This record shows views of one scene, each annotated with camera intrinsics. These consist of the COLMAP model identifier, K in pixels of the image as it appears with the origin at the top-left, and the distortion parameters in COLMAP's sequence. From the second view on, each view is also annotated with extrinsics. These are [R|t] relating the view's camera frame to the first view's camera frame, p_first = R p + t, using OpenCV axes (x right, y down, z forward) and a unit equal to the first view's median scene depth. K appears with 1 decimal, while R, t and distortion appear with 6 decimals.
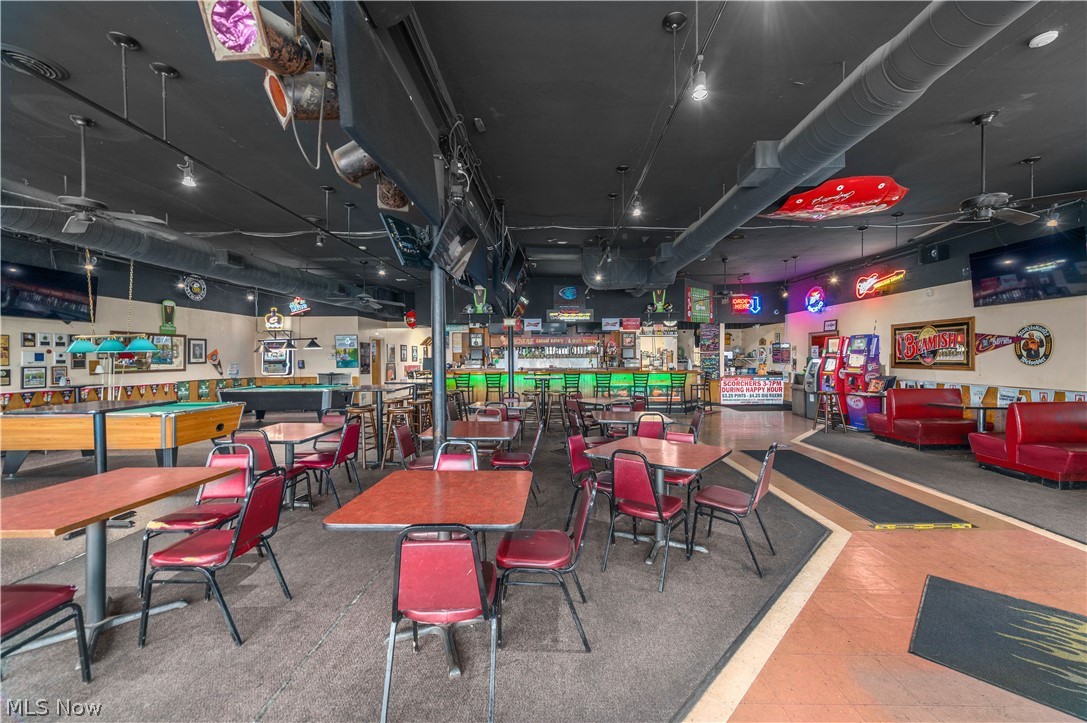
lens RADIAL K [[427.8, 0, 558.6], [0, 427.8, 359.8], [0, 0, 1]] dist [0.011122, -0.000251]
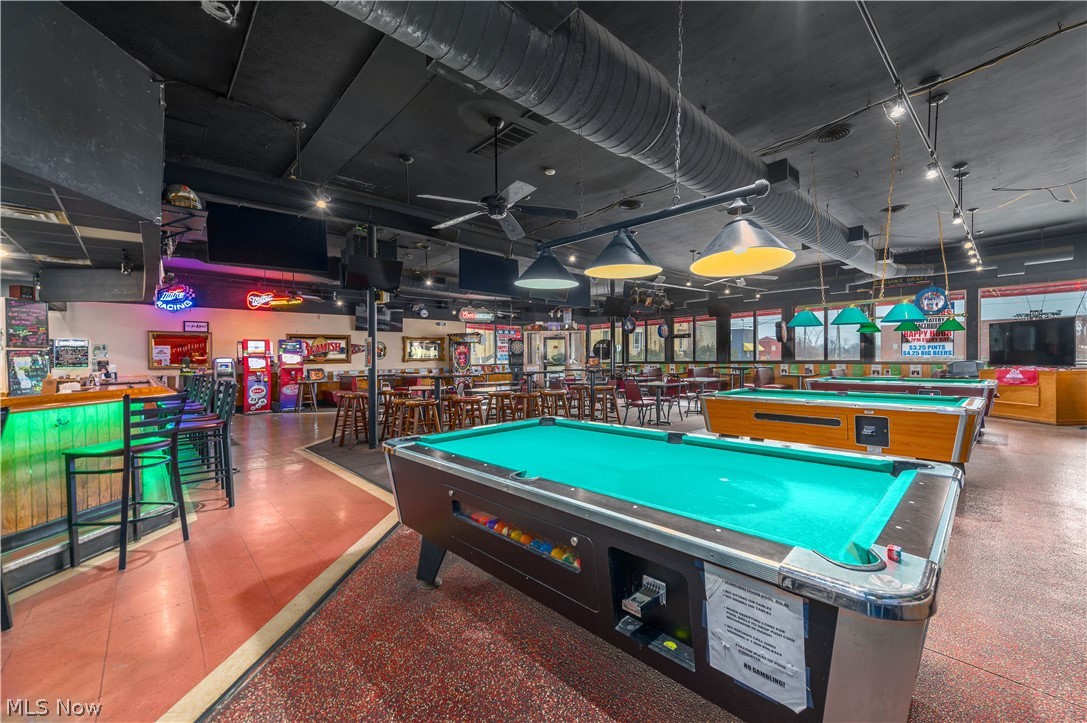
lens RADIAL K [[423.8, 0, 558.0], [0, 423.8, 357.5], [0, 0, 1]] dist [-0.001366, -0.000135]
pose [[-0.687726, 0.017402, 0.725762, -0.727284], [0.026202, 0.999656, 0.000860, 0.015790], [-0.725498, 0.019607, -0.687945, 1.141243]]
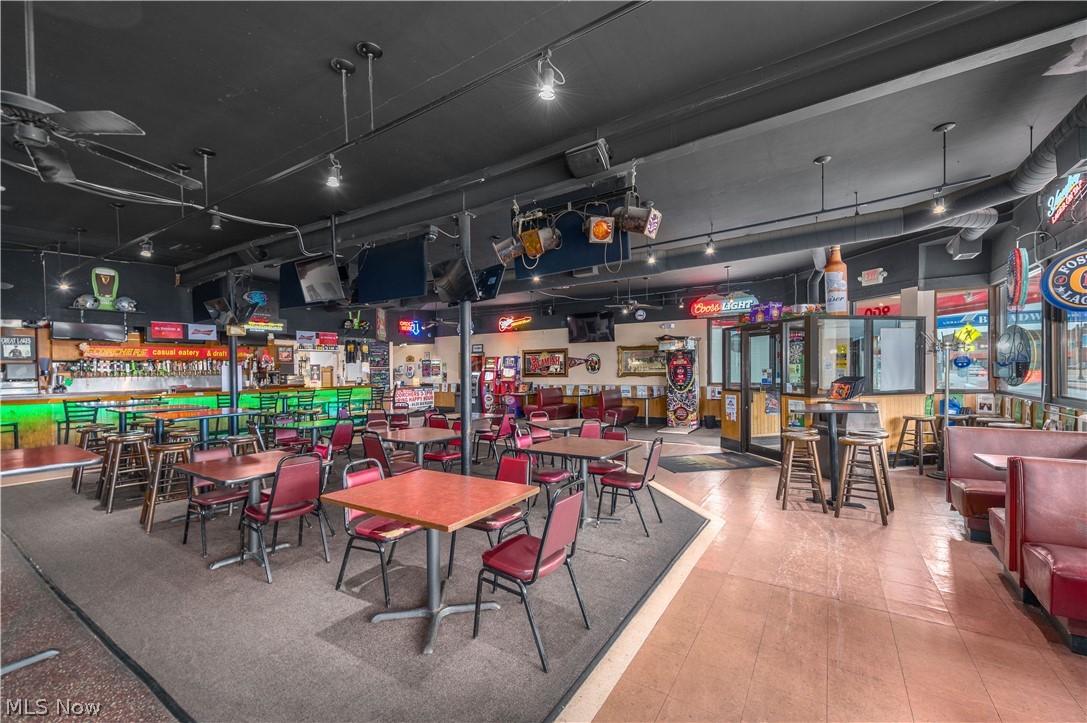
lens RADIAL K [[428.9, 0, 561.6], [0, 428.9, 365.7], [0, 0, 1]] dist [0.011387, -0.000285]
pose [[0.529529, 0.003444, 0.848285, -0.432601], [0.016923, 0.999750, -0.014623, 0.001679], [-0.848123, 0.022099, 0.529338, 0.033860]]
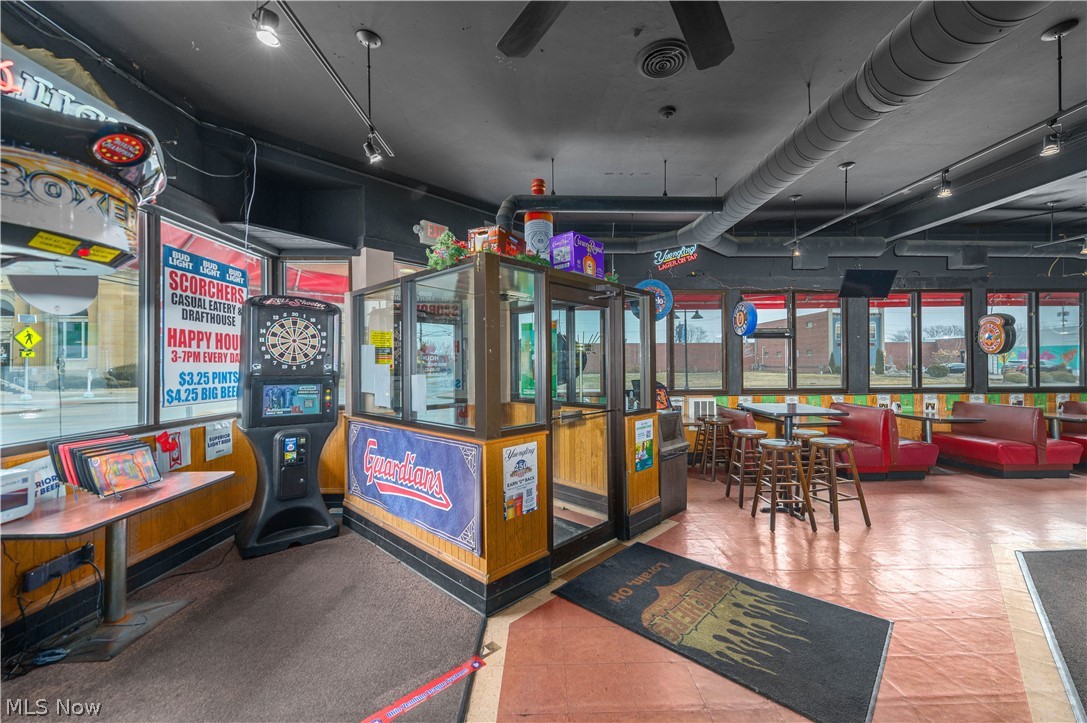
lens RADIAL K [[427.8, 0, 558.6], [0, 427.8, 359.8], [0, 0, 1]] dist [0.011122, -0.000251]
pose [[-0.999400, 0.014452, -0.031467, 0.392863], [0.014631, 0.999878, -0.005457, -0.005728], [0.031385, -0.005914, -0.999490, 0.483818]]
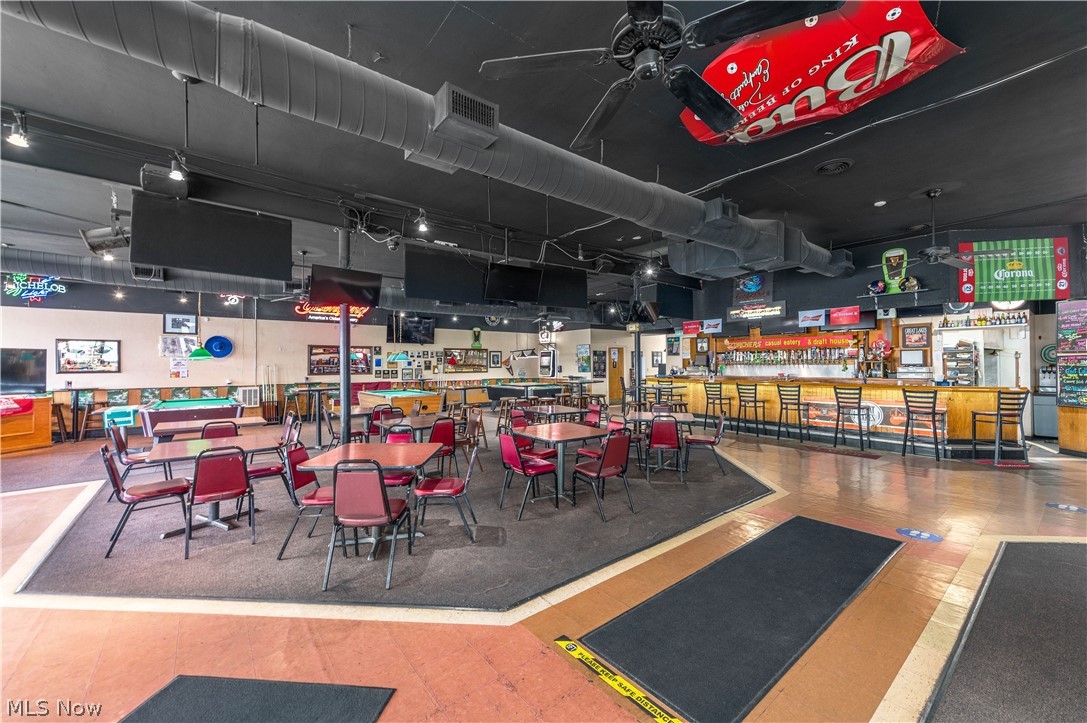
lens RADIAL K [[428.9, 0, 561.6], [0, 428.9, 365.7], [0, 0, 1]] dist [0.011387, -0.000285]
pose [[0.635087, 0.005158, -0.772424, 0.475892], [-0.003779, 0.999986, 0.003571, -0.004517], [0.772432, 0.000651, 0.635098, 0.237201]]
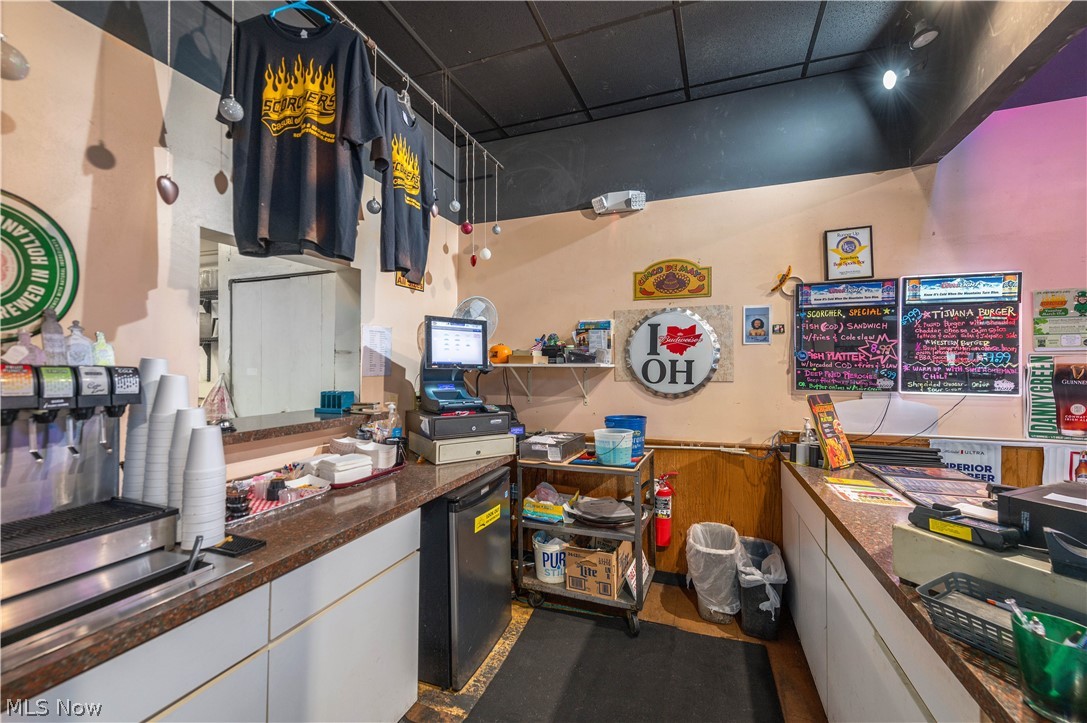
lens RADIAL K [[427.8, 0, 558.6], [0, 427.8, 359.8], [0, 0, 1]] dist [0.011122, -0.000251]
pose [[0.341807, 0.022488, 0.939501, 0.391481], [0.003990, 0.999670, -0.025379, -0.001632], [-0.939762, 0.012423, 0.341605, 1.395070]]
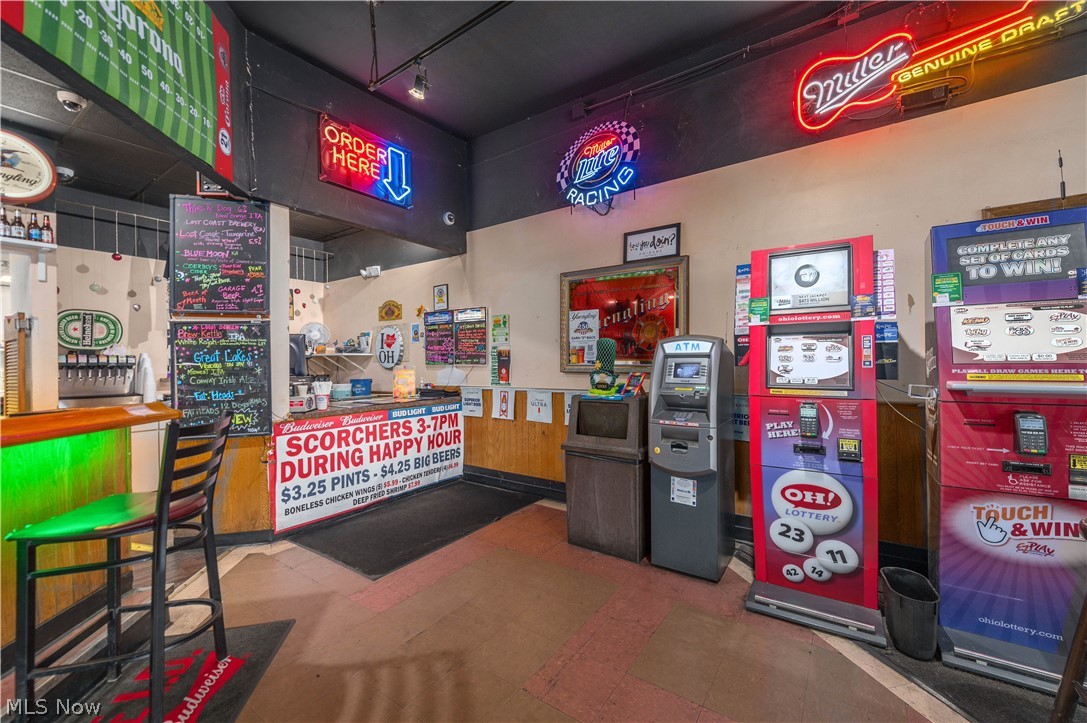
lens RADIAL K [[427.8, 0, 558.6], [0, 427.8, 359.8], [0, 0, 1]] dist [0.011122, -0.000251]
pose [[0.561167, 0.002786, 0.827698, 0.342251], [0.013385, 0.999833, -0.012441, 0.012634], [-0.827594, 0.018061, 0.561036, 0.934831]]
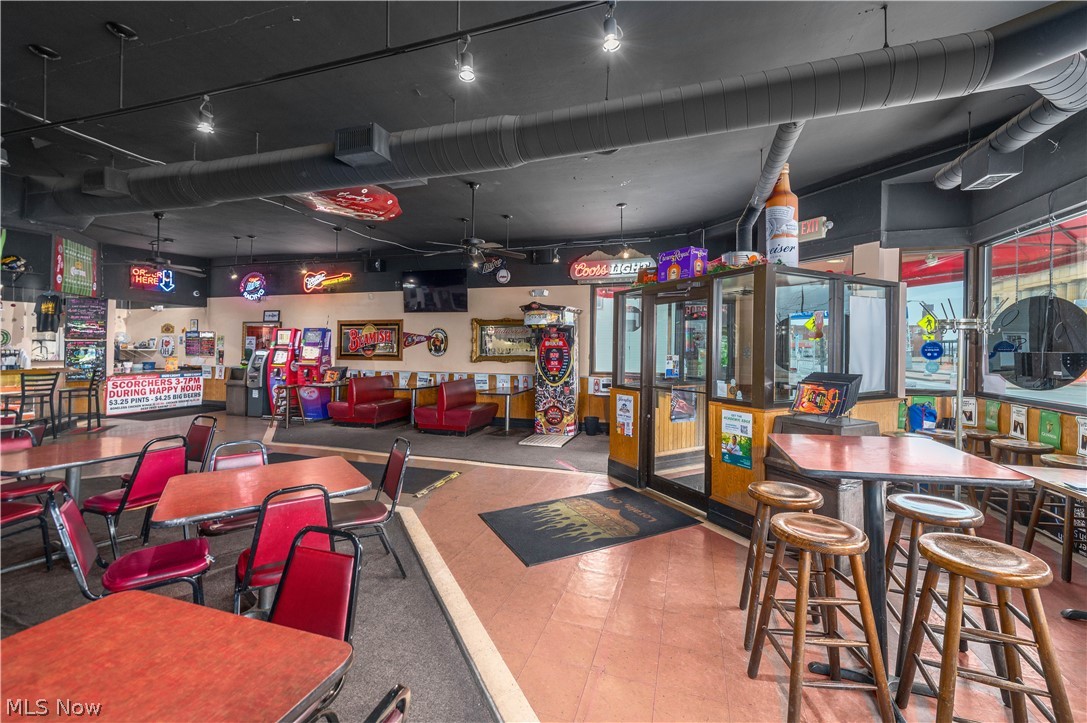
lens RADIAL K [[434.5, 0, 560.7], [0, 434.5, 342.1], [0, 0, 1]] dist [0.000483, -0.000389]
pose [[0.288067, 0.023816, 0.957314, -0.112784], [-0.003043, 0.999708, -0.023955, -0.000632], [-0.957605, 0.003987, 0.288056, 0.113650]]
